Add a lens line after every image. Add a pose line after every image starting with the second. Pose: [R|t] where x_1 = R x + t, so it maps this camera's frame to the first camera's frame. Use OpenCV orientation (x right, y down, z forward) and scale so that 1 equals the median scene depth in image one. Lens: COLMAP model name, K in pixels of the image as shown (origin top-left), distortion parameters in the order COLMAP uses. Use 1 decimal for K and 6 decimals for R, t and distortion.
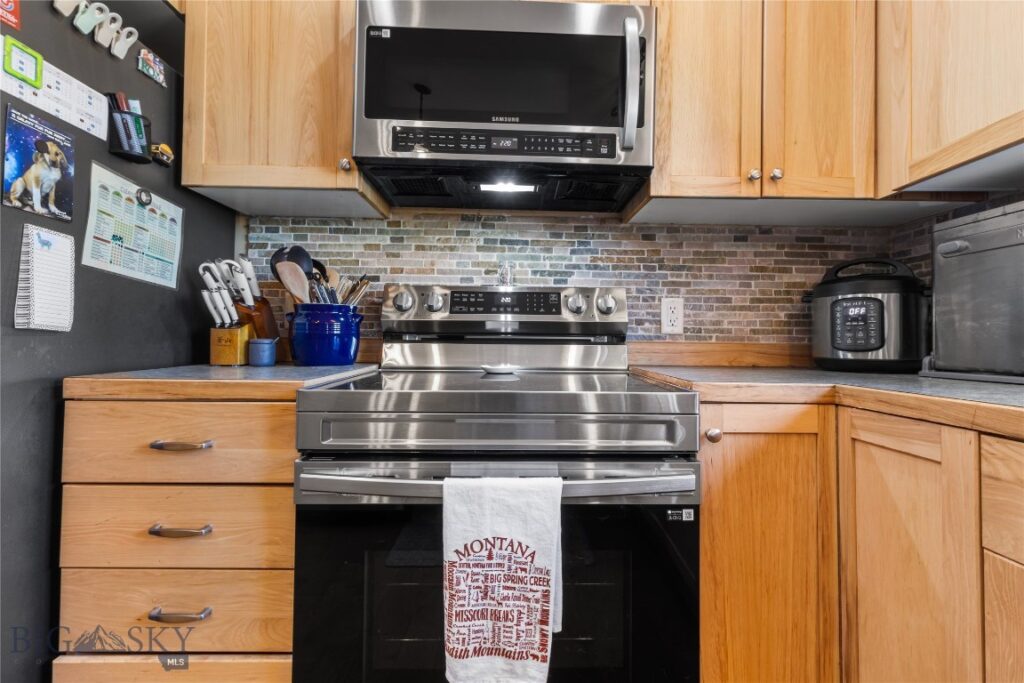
lens RADIAL K [[465.9, 0, 525.6], [0, 465.9, 328.7], [0, 0, 1]] dist [0.000582, -0.000001]
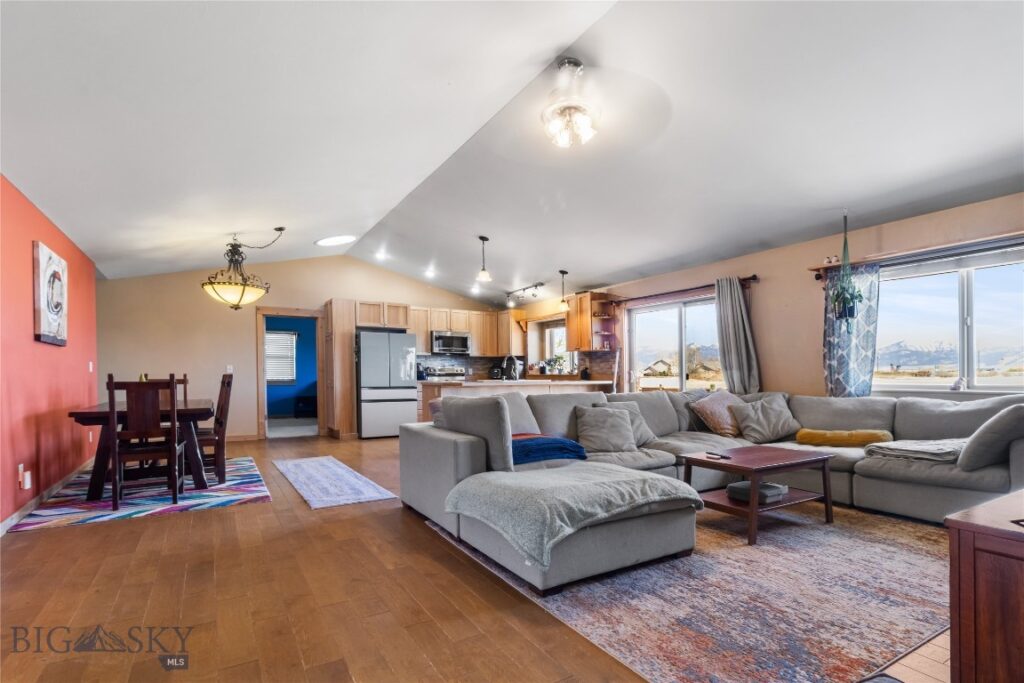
lens RADIAL K [[478.8, 0, 514.8], [0, 478.8, 374.8], [0, 0, 1]] dist [0.000349, 0.000157]
pose [[0.868077, -0.009625, 0.496336, -2.528290], [-0.000120, 0.999808, 0.019598, -0.121491], [-0.496429, -0.017072, 0.867909, -5.227475]]
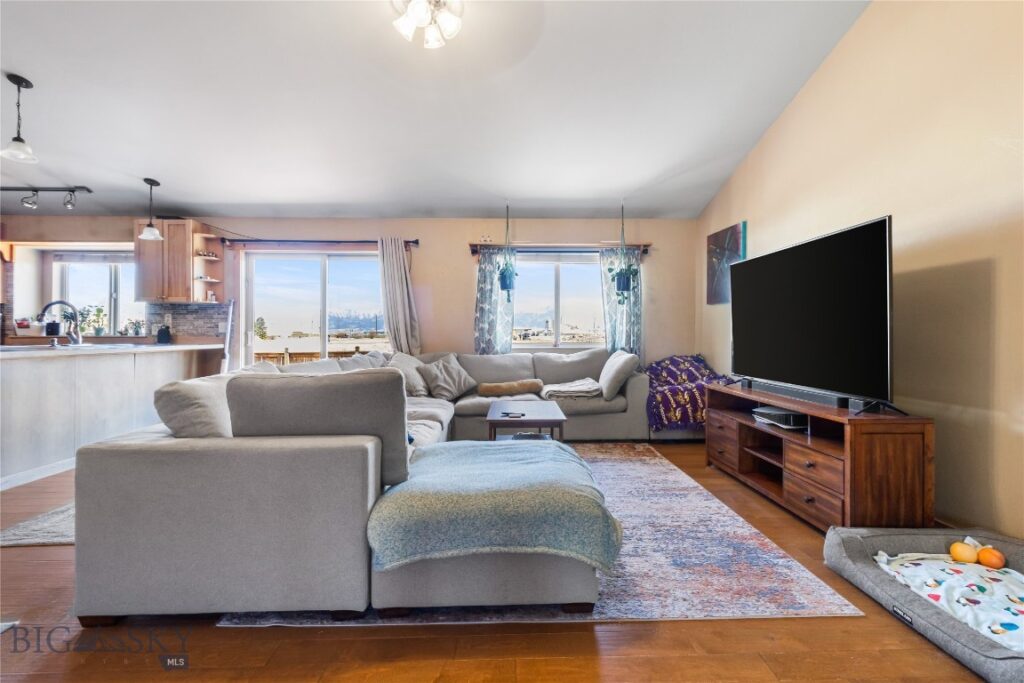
lens RADIAL K [[485.4, 0, 516.5], [0, 485.4, 333.0], [0, 0, 1]] dist [0.001873, 0.001088]
pose [[0.007491, -0.001227, 0.999971, -2.982444], [-0.016389, 0.999865, 0.001350, -0.089792], [-0.999838, -0.016398, 0.007470, -3.617297]]
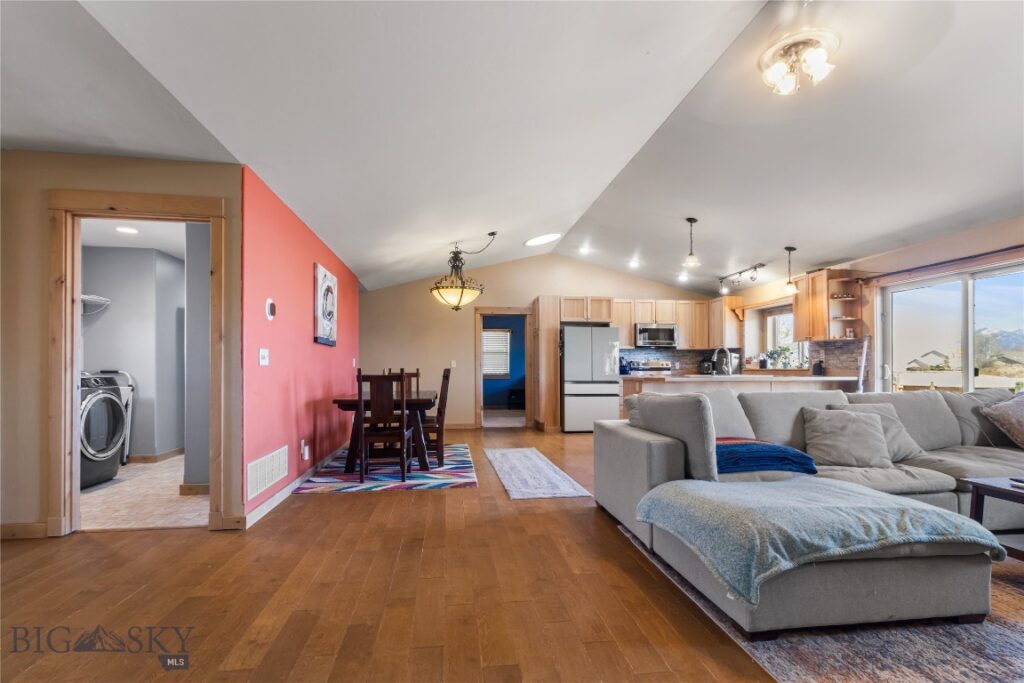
lens RADIAL K [[483.1, 0, 531.8], [0, 483.1, 373.0], [0, 0, 1]] dist [0.004591, 0.000494]
pose [[0.992239, -0.010427, 0.123907, -2.403988], [0.007236, 0.999631, 0.026172, -0.119816], [-0.124134, -0.025072, 0.991949, -5.116314]]
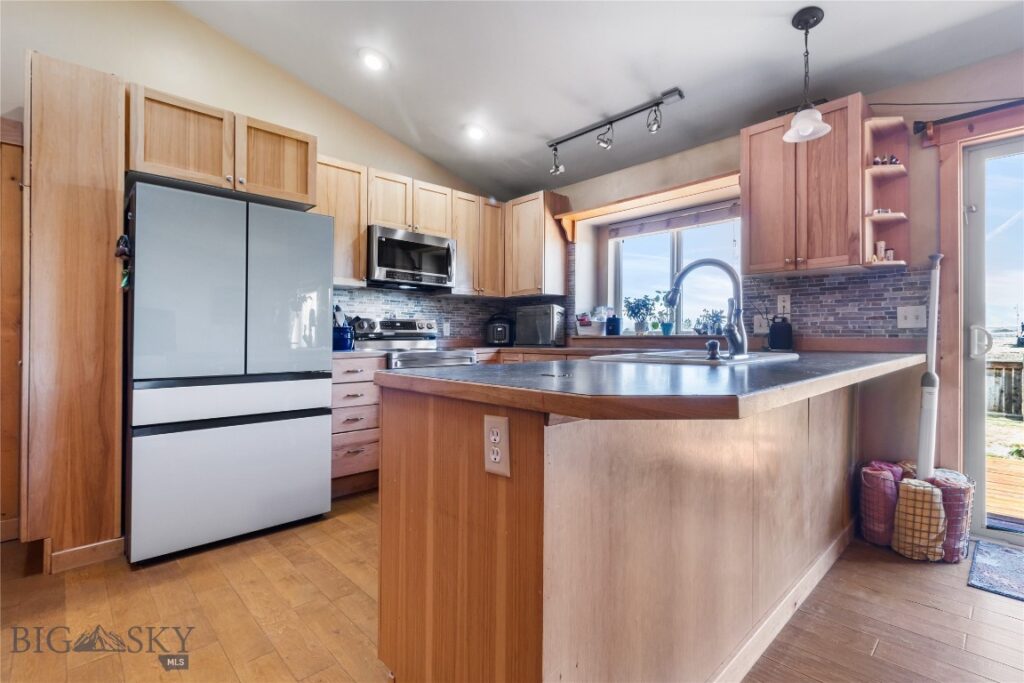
lens RADIAL K [[469.1, 0, 487.0], [0, 469.1, 335.6], [0, 0, 1]] dist [0.000038, -0.000063]
pose [[0.782500, -0.010884, 0.622556, -1.383501], [-0.001254, 0.999818, 0.019056, -0.049959], [-0.622650, -0.015692, 0.782343, -1.507773]]
